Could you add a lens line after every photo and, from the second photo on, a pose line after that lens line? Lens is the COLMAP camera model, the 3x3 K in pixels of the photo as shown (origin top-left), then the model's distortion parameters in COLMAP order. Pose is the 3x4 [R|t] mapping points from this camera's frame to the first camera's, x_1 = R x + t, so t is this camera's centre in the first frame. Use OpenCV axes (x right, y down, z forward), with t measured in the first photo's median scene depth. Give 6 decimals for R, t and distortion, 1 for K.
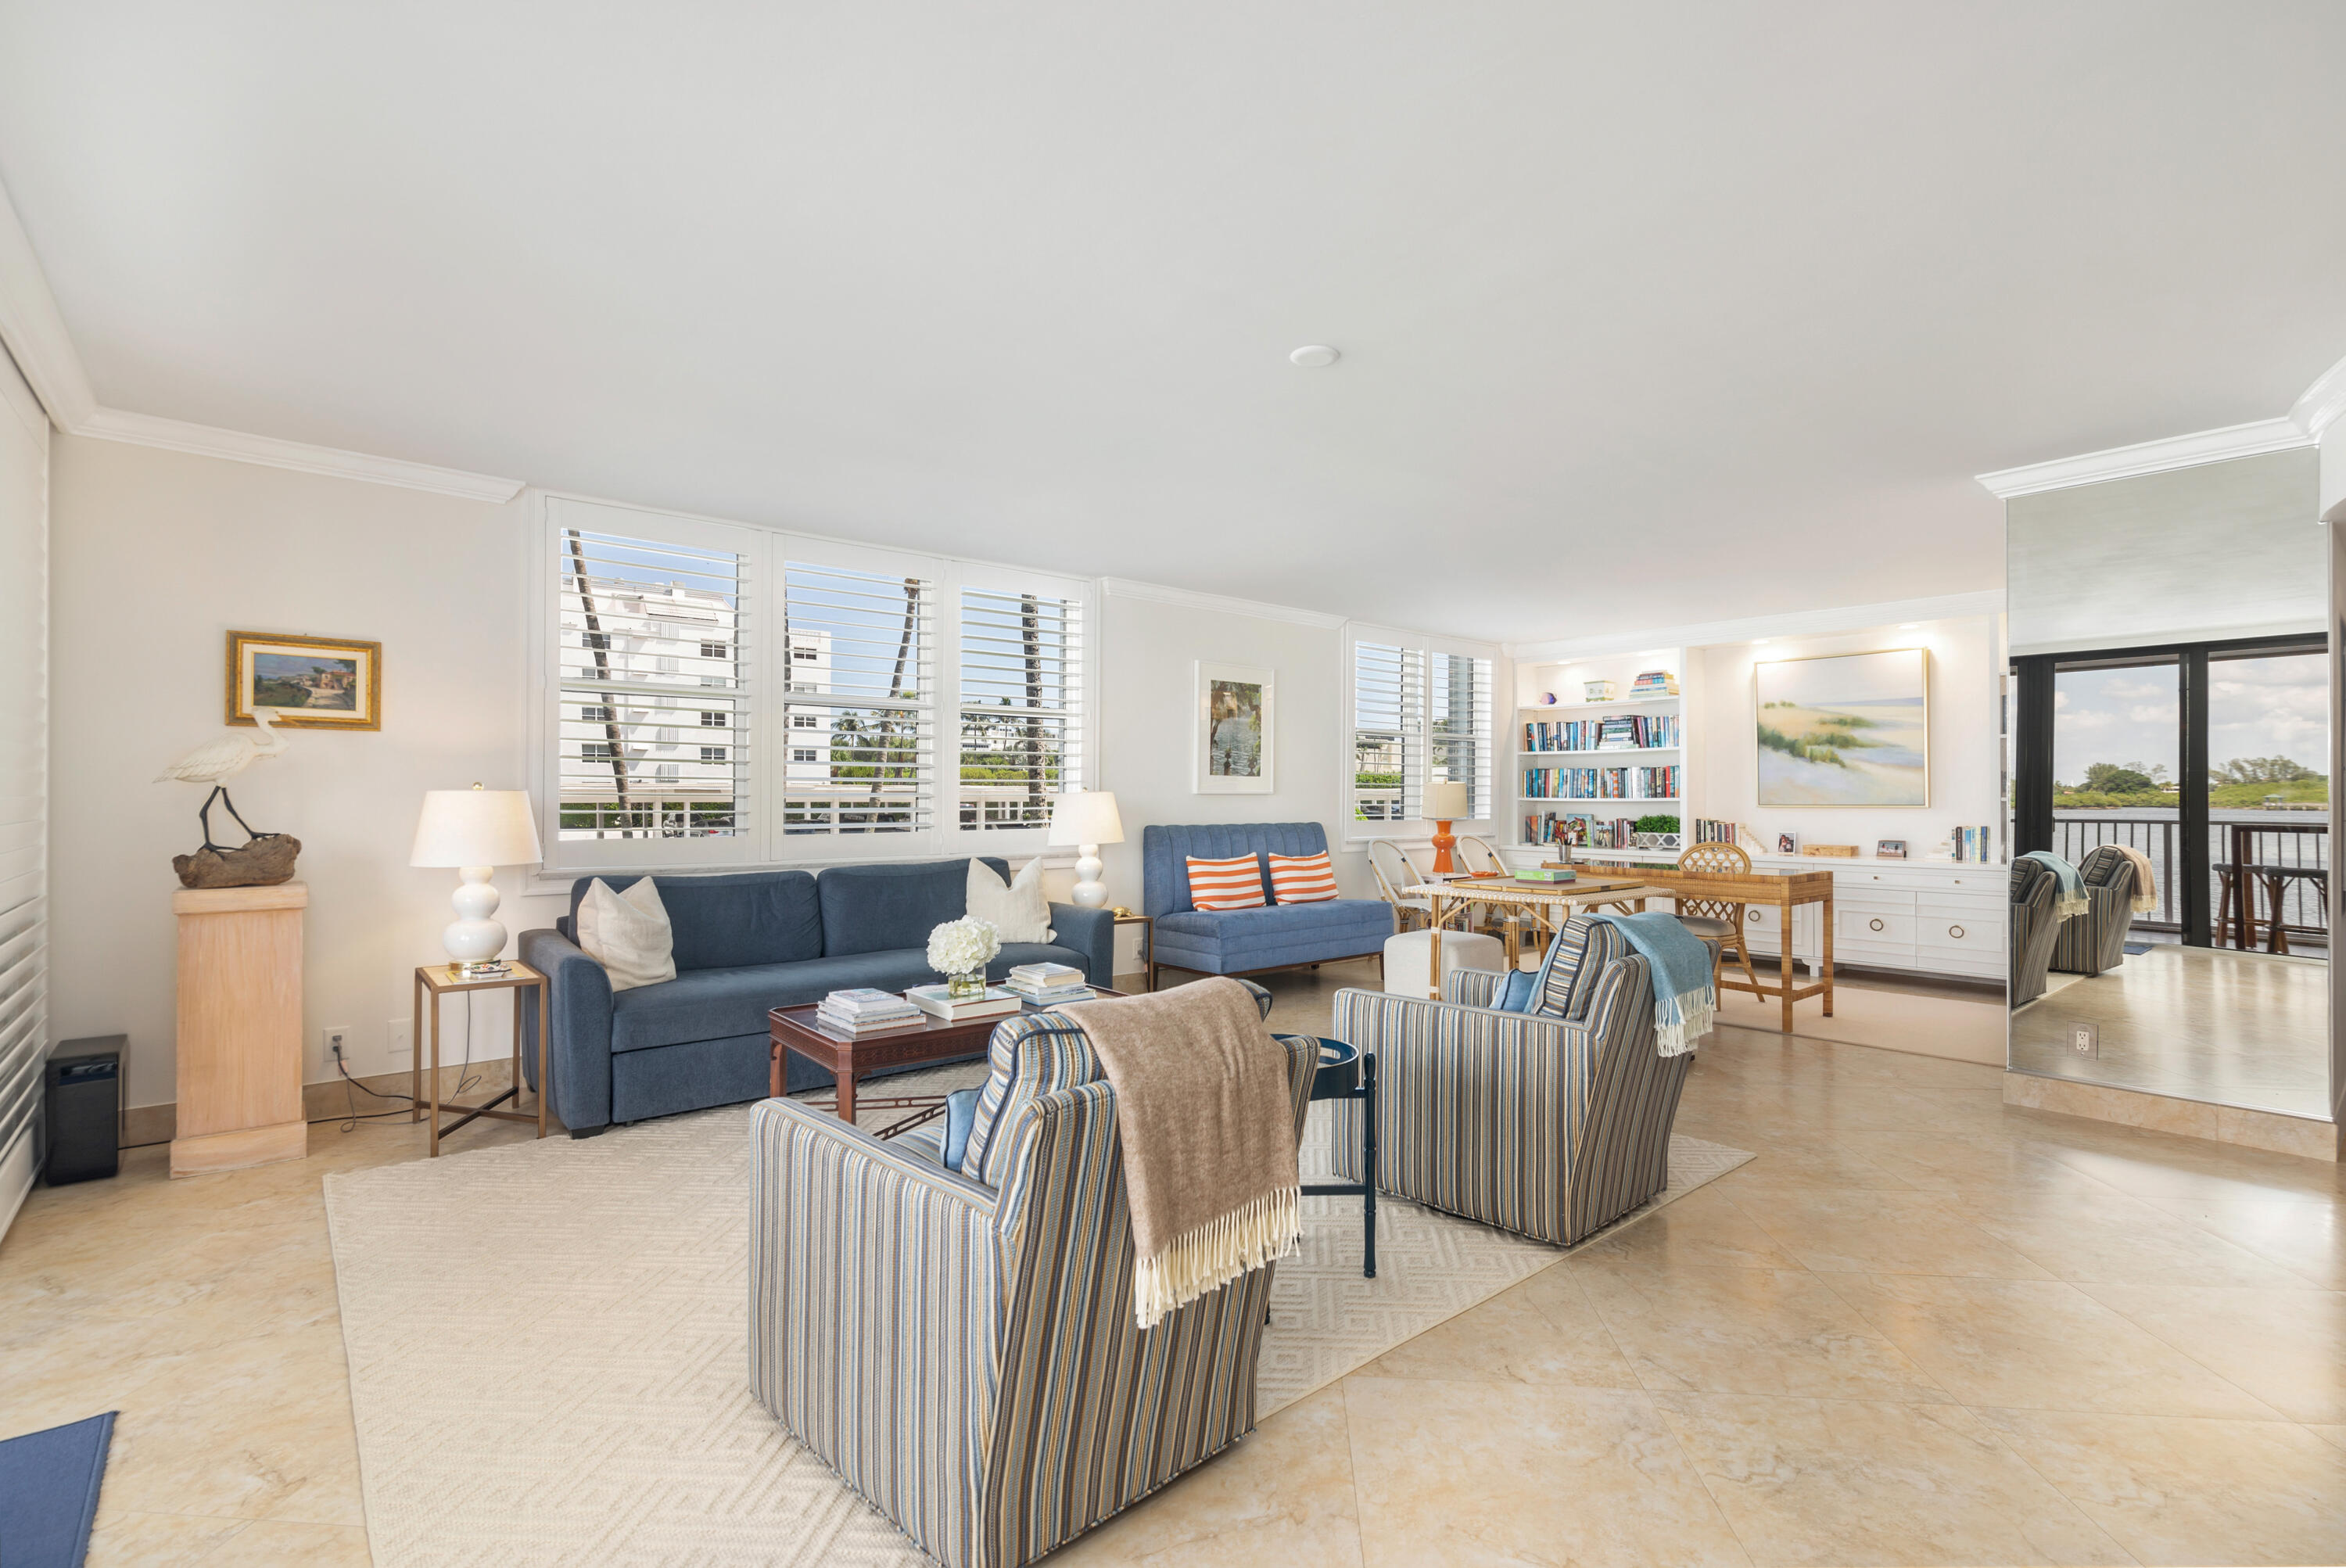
lens RADIAL K [[1065.3, 0, 1167.6], [0, 1065.3, 787.9], [0, 0, 1]] dist [-0.001863, -0.001282]
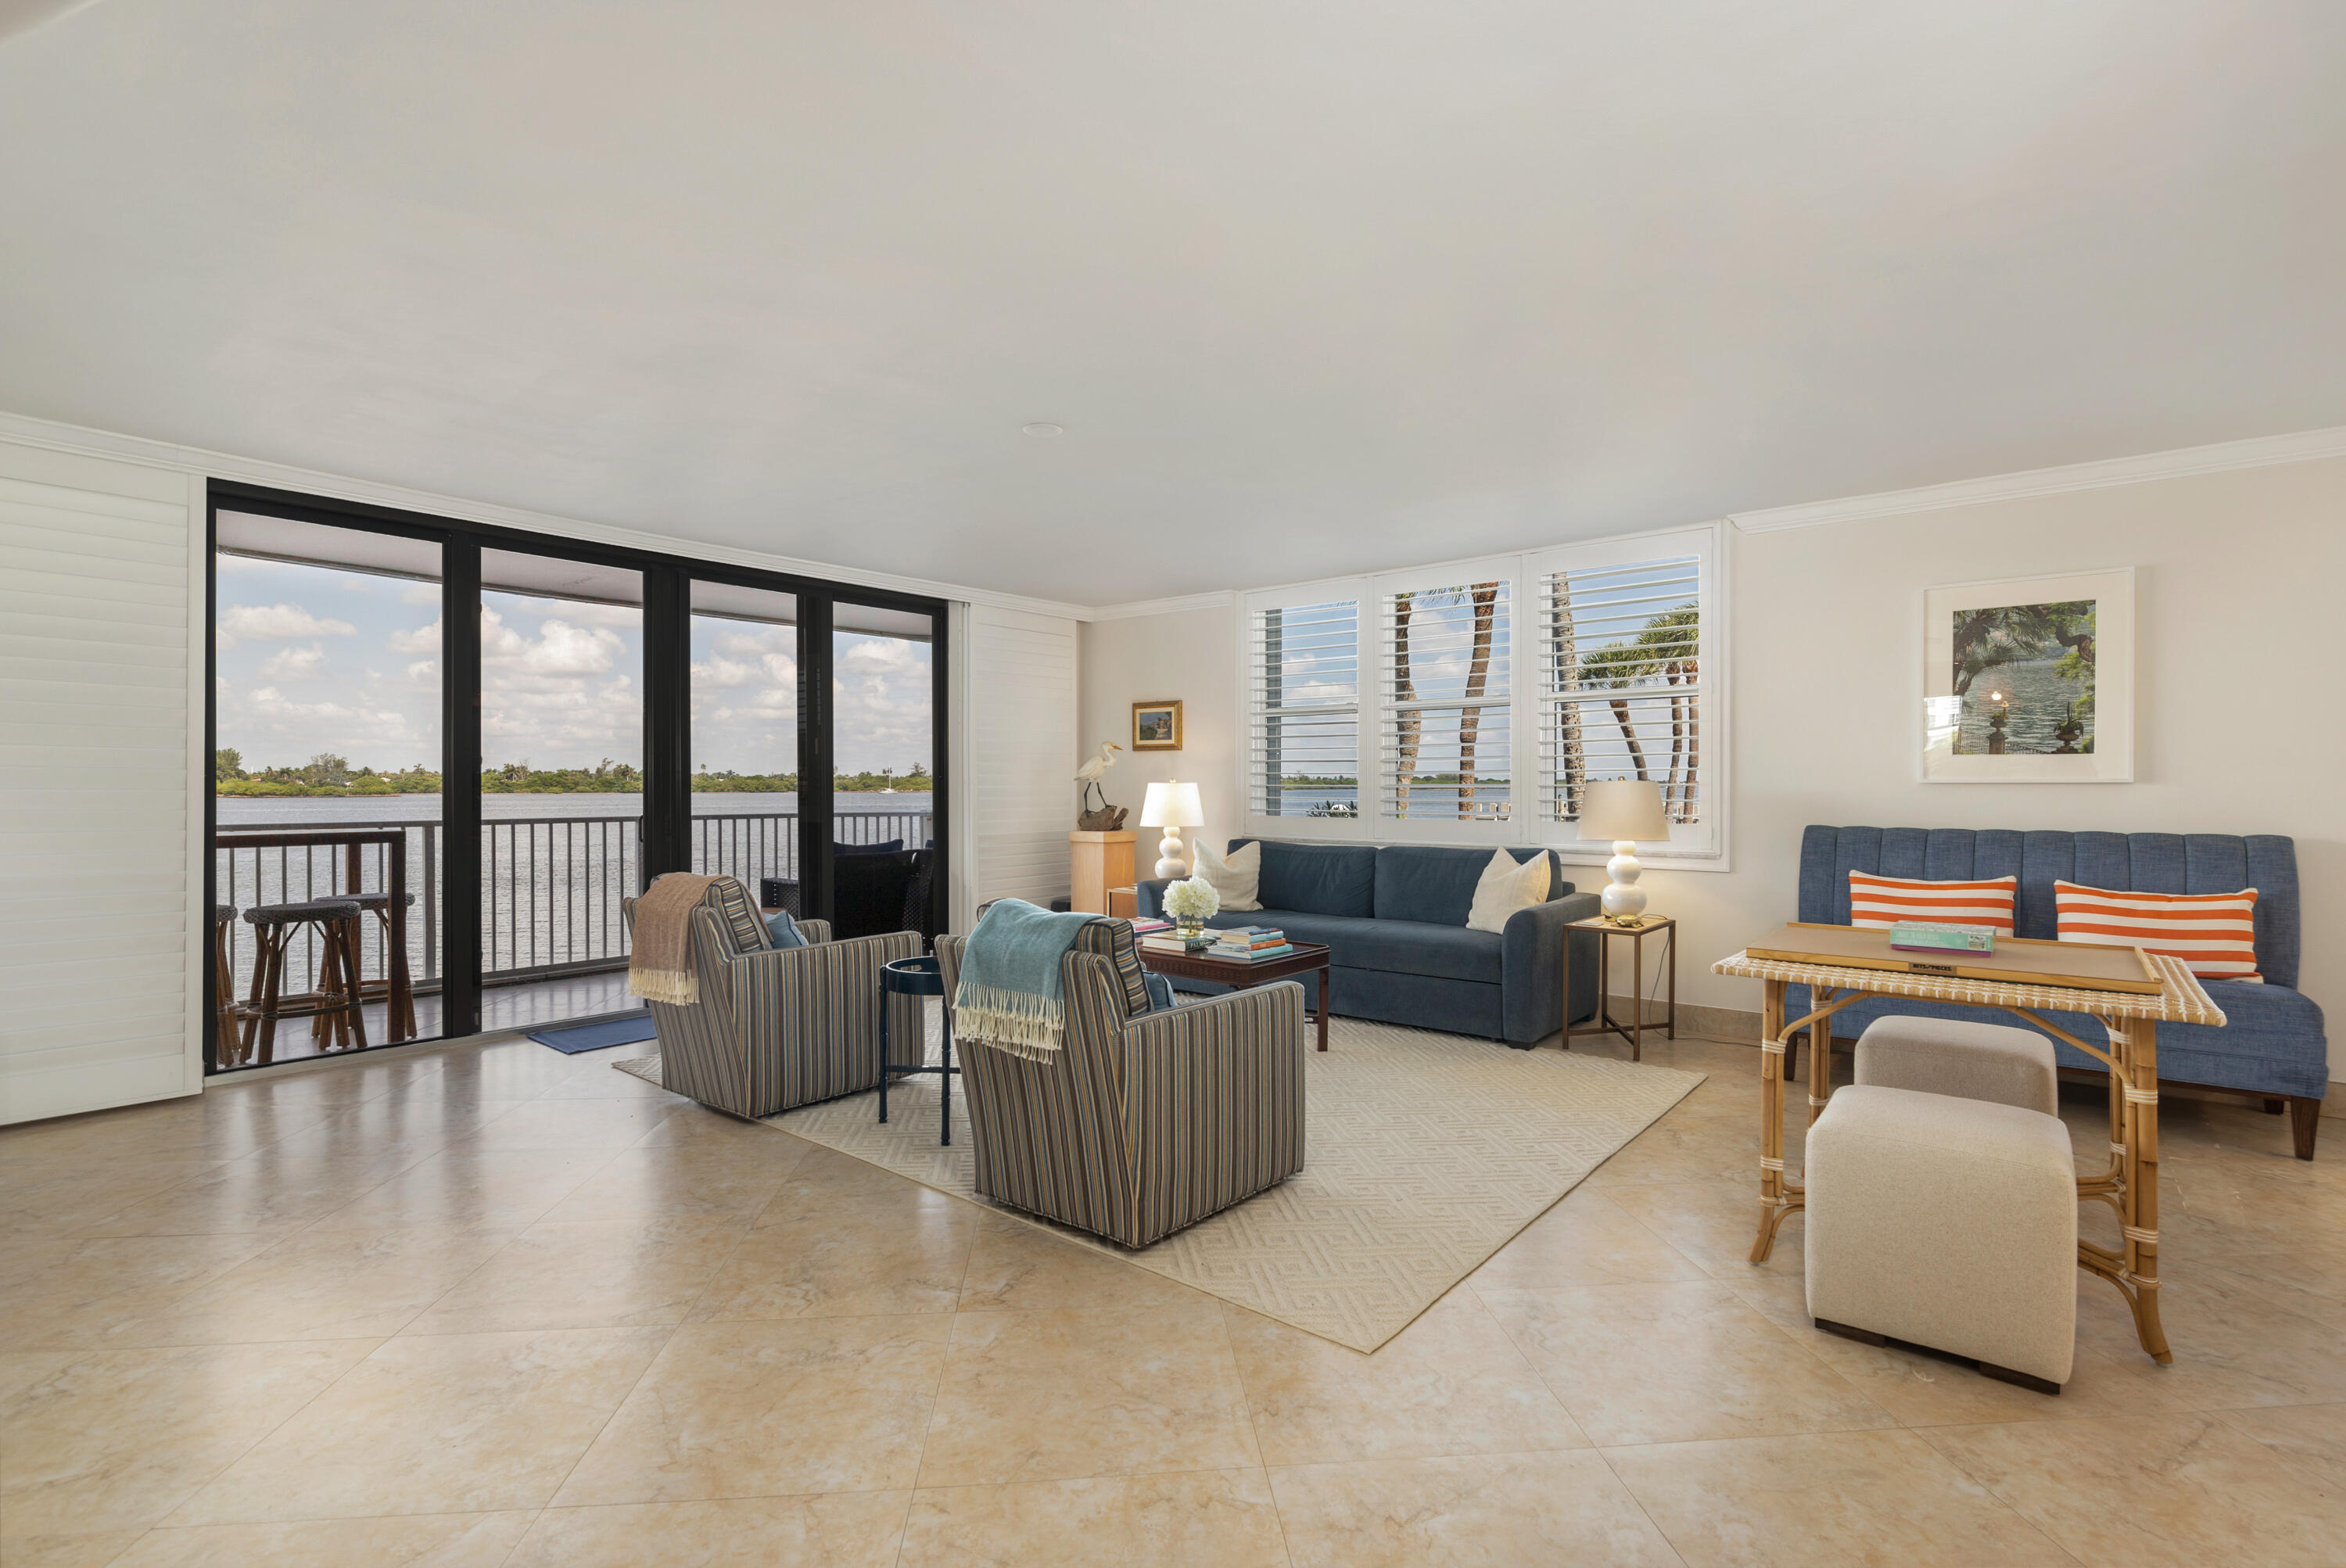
lens RADIAL K [[1065.3, 0, 1187.4], [0, 1065.3, 790.8], [0, 0, 1]] dist [-0.001863, -0.001282]
pose [[0.189938, 0.001980, -0.981794, 0.548746], [0.006736, 0.999972, 0.003319, 0.004652], [0.981773, -0.007244, 0.189919, 0.369795]]
